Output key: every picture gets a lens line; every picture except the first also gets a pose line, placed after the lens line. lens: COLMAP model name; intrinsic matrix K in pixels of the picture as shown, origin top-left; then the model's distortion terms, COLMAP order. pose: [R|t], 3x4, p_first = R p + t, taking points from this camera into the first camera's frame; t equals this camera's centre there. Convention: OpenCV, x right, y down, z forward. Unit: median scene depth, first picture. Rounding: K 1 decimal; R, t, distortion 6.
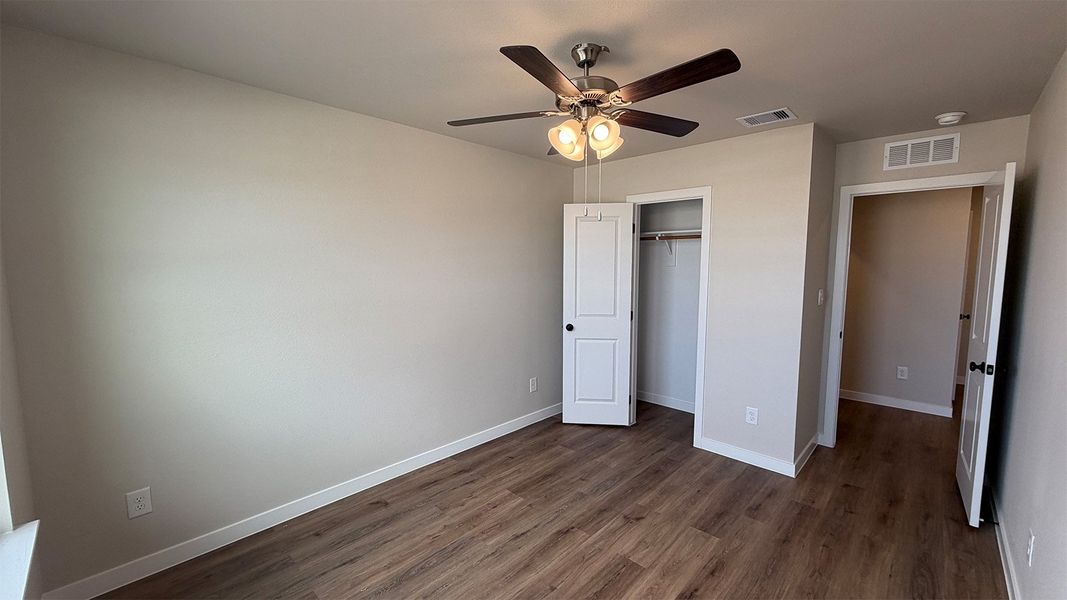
lens RADIAL K [[425.8, 0, 531.3], [0, 425.8, 302.9], [0, 0, 1]] dist [-0.000397, -0.000149]
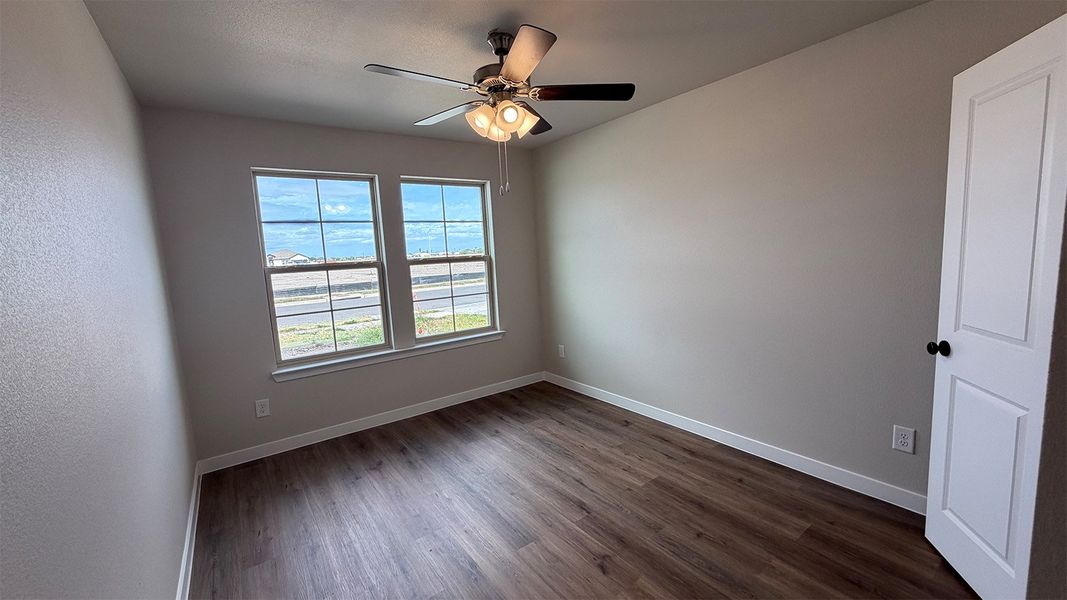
lens RADIAL K [[413.0, 0, 533.5], [0, 413.0, 300.0], [0, 0, 1]] dist [0.000201, 0.000065]
pose [[-0.163243, 0.124400, -0.978712, 0.824951], [-0.045747, 0.989997, 0.133464, -0.047791], [0.985525, 0.066561, -0.155919, 0.856016]]
